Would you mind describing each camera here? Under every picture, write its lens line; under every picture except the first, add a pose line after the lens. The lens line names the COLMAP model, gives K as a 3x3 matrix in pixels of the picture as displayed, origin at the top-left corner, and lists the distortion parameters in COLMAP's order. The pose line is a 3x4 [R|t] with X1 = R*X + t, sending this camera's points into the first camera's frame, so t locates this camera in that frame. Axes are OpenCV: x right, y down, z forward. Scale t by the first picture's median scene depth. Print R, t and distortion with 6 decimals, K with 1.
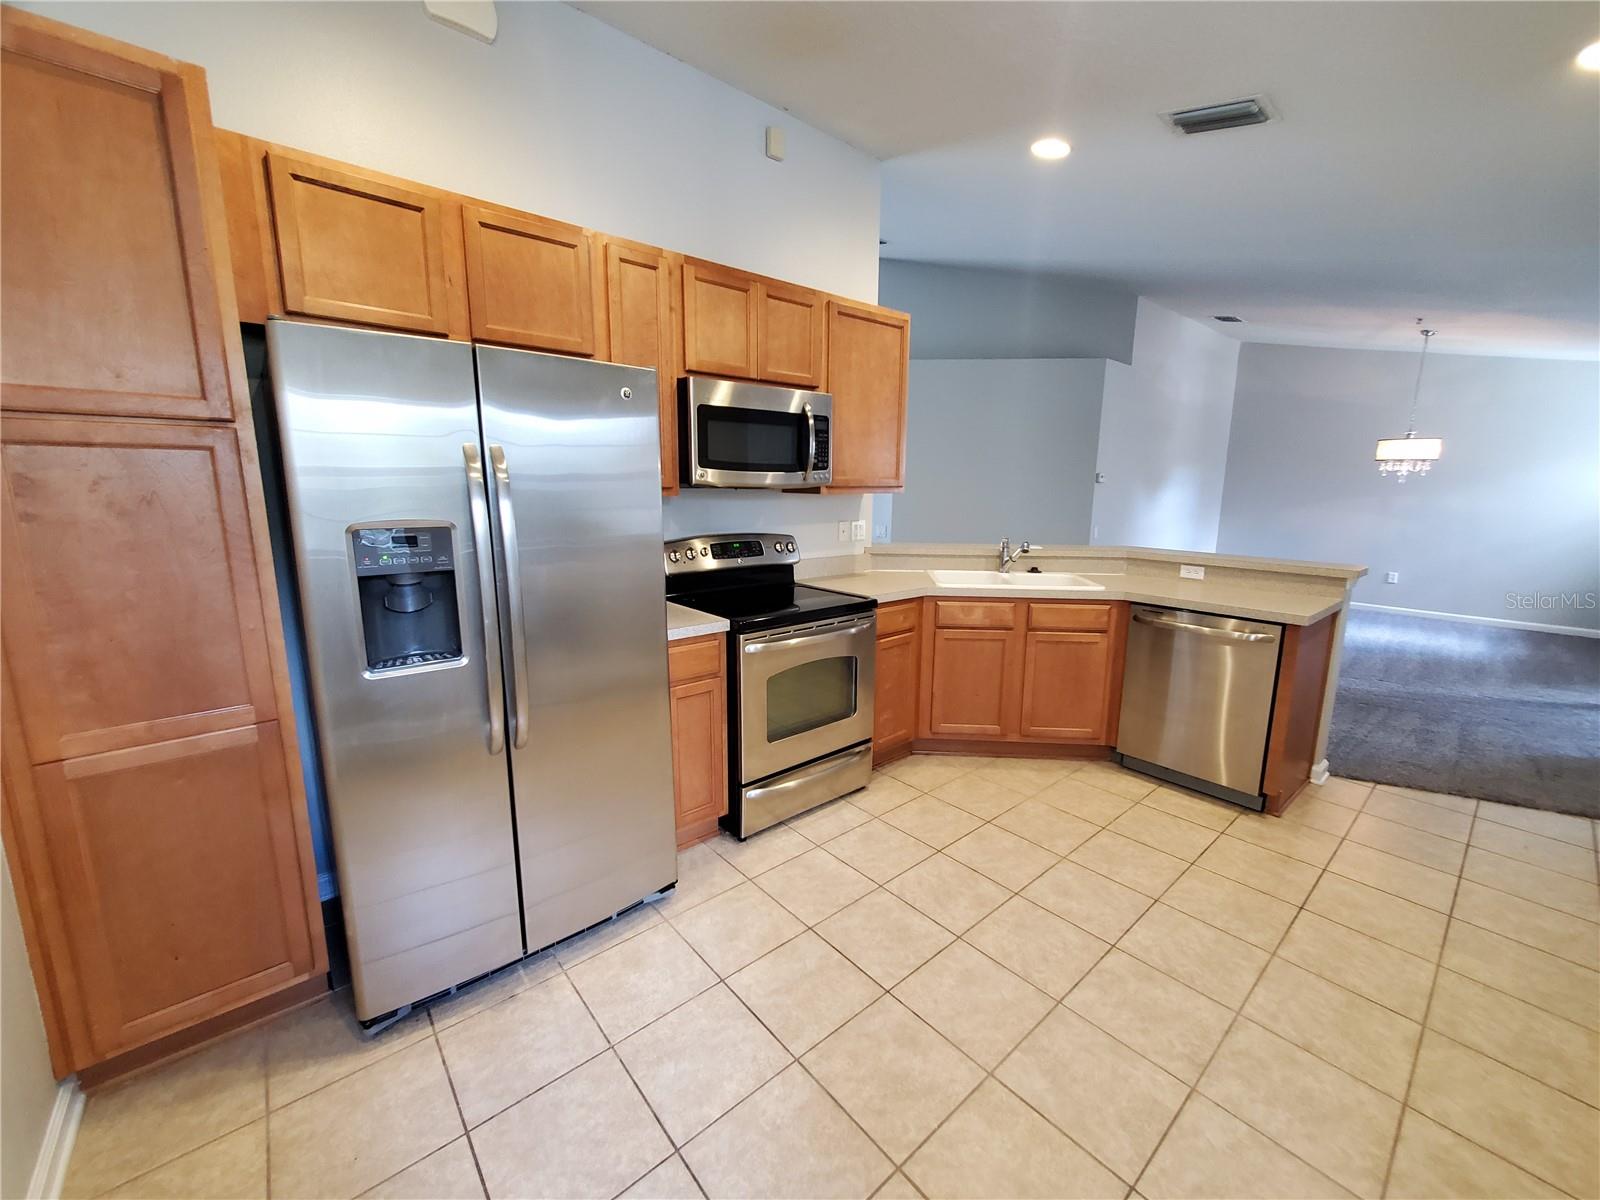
lens RADIAL K [[634.4, 0, 805.1], [0, 634.4, 593.6], [0, 0, 1]] dist [-0.000342, 0.000074]
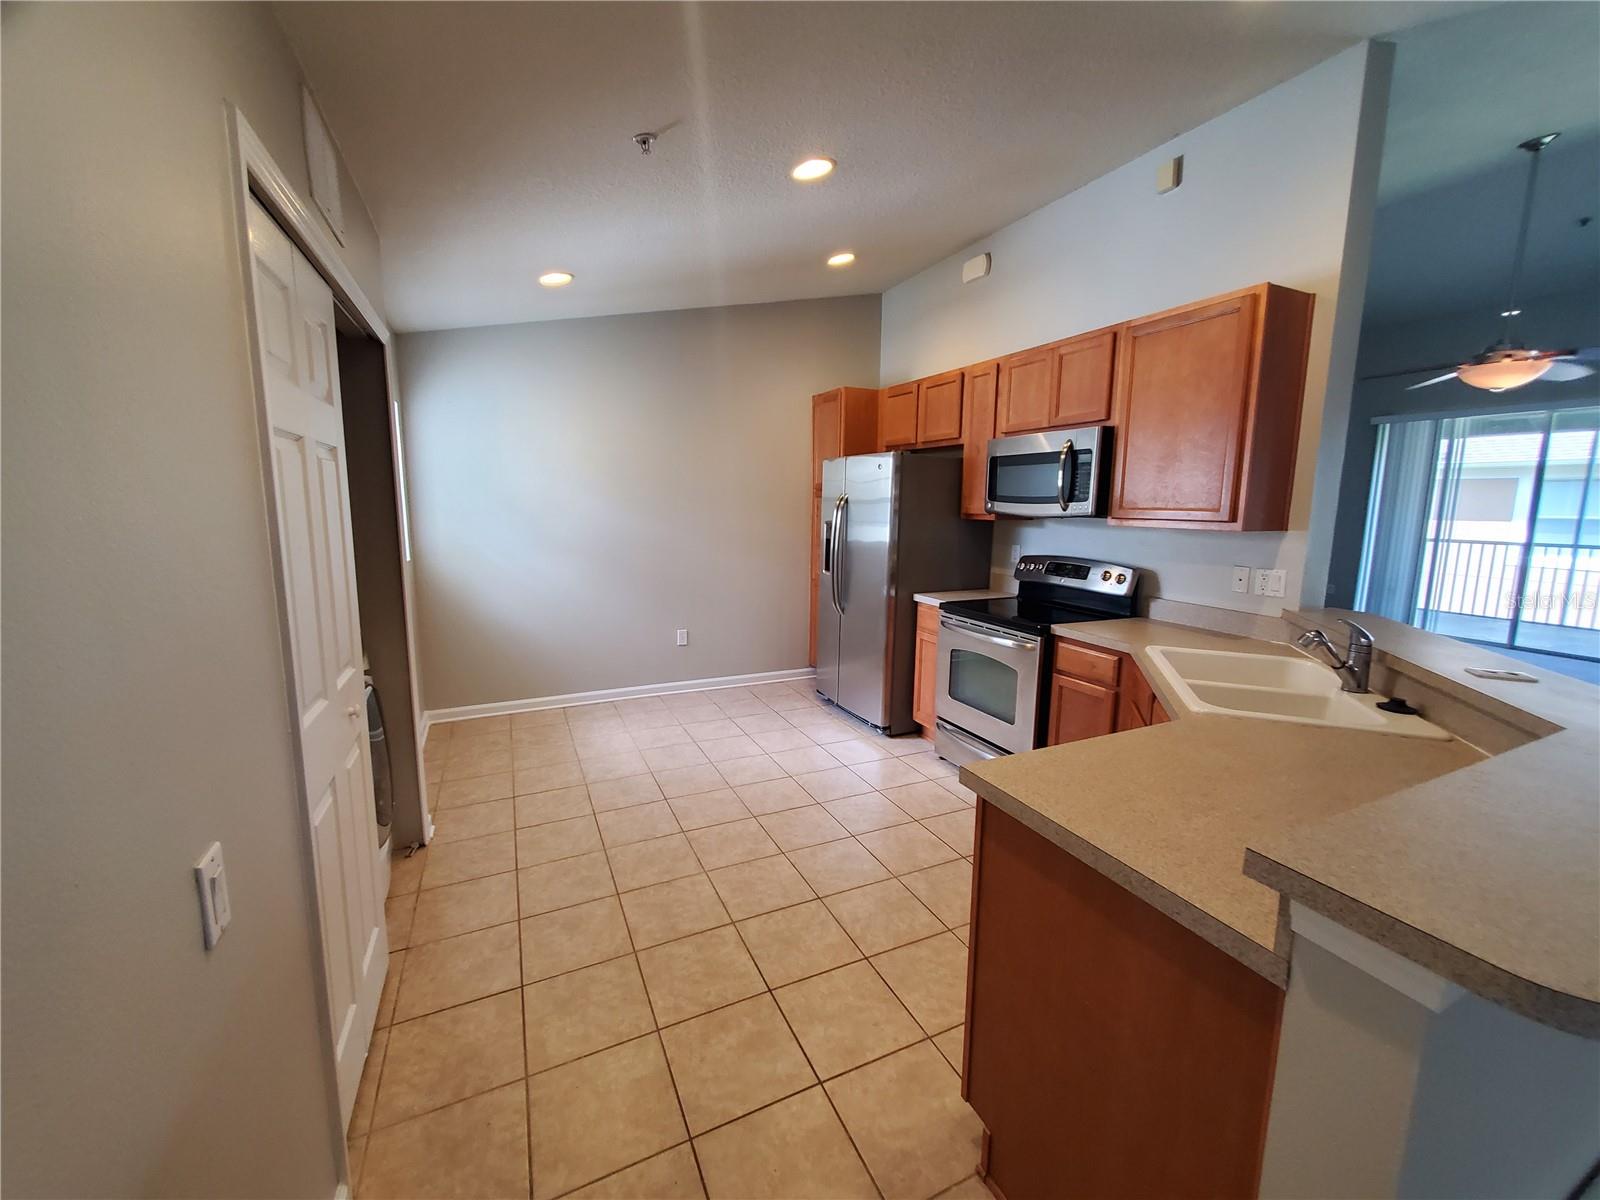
lens RADIAL K [[634.4, 0, 805.1], [0, 634.4, 593.6], [0, 0, 1]] dist [-0.000342, 0.000074]
pose [[-0.262954, 0.127874, -0.956297, 1.649207], [-0.180226, 0.967221, 0.178892, -0.218071], [0.947826, 0.219390, -0.231288, 1.207104]]
